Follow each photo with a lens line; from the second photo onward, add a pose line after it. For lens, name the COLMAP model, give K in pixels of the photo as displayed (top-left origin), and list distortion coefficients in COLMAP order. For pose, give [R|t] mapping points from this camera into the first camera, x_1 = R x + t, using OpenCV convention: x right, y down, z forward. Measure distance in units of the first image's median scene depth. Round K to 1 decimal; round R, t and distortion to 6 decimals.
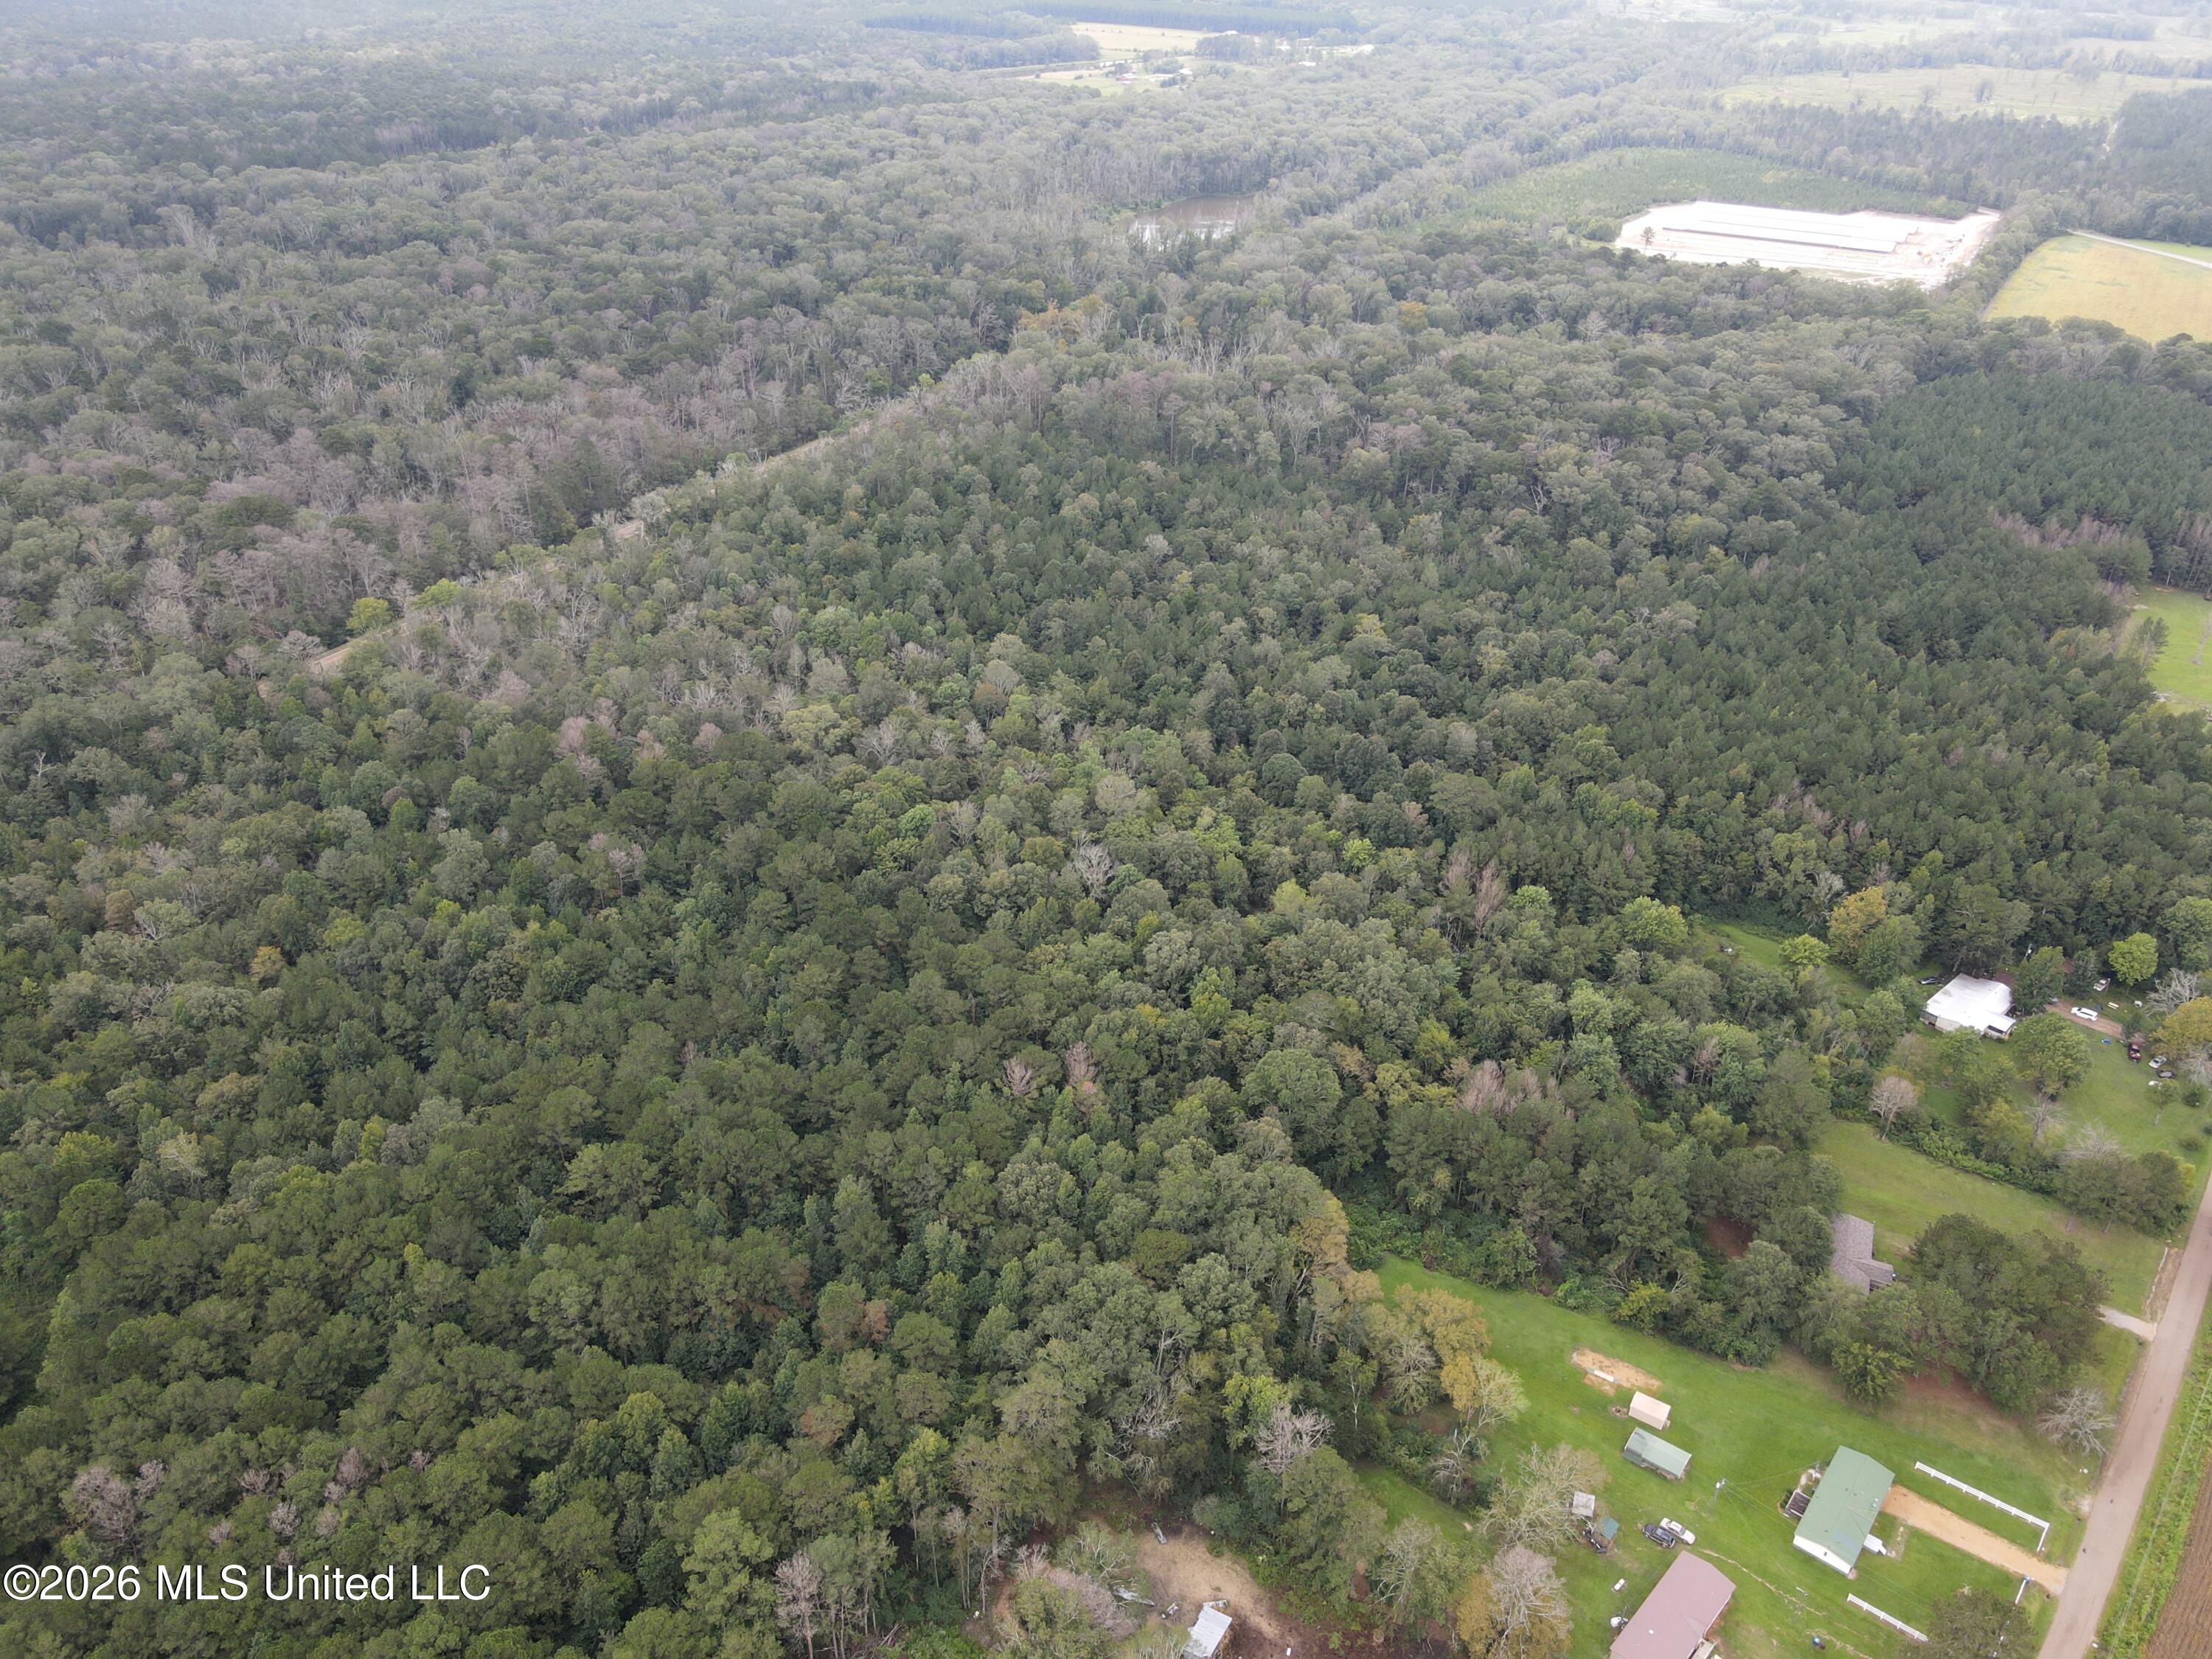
lens RADIAL K [[1592.1, 0, 1101.4], [0, 1592.1, 851.0], [0, 0, 1]] dist [0.058738, -0.055312]
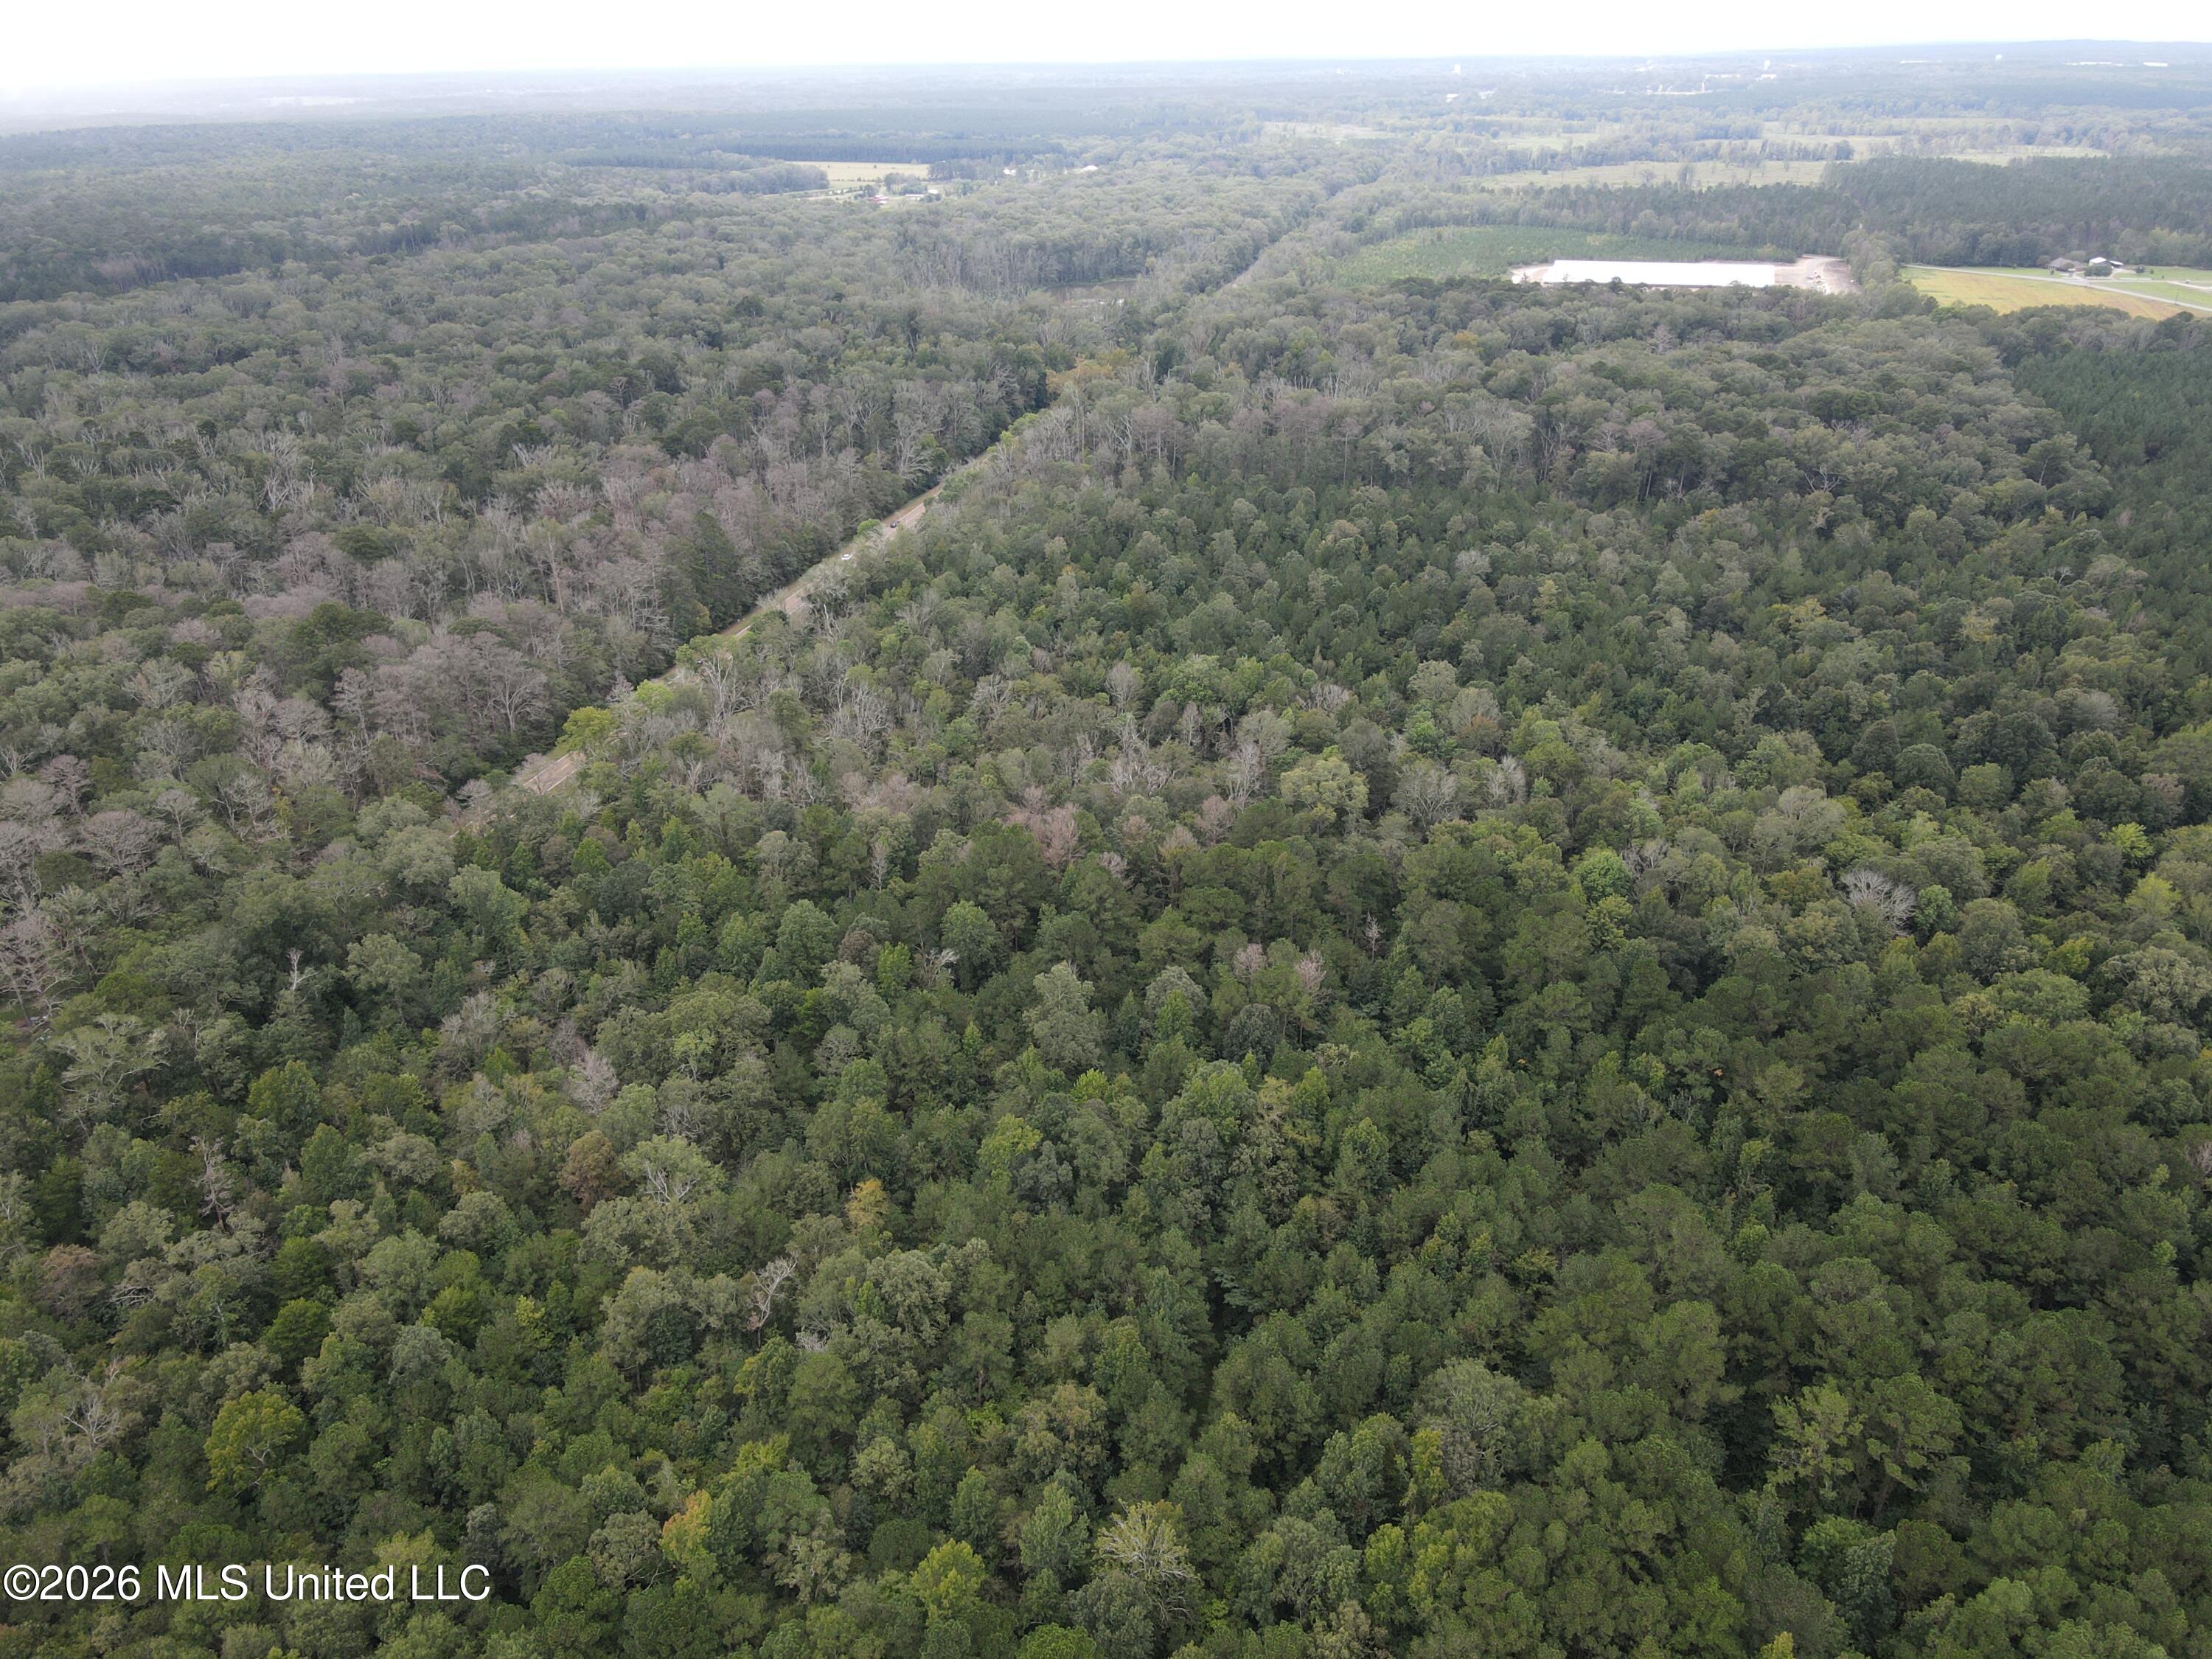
lens RADIAL K [[1592.1, 0, 1101.4], [0, 1592.1, 851.0], [0, 0, 1]] dist [0.058738, -0.055312]
pose [[0.971754, -0.123243, 0.201260, -0.192482], [0.140143, 0.987514, -0.071947, -0.004006], [-0.189880, 0.098119, 0.976892, 0.126066]]
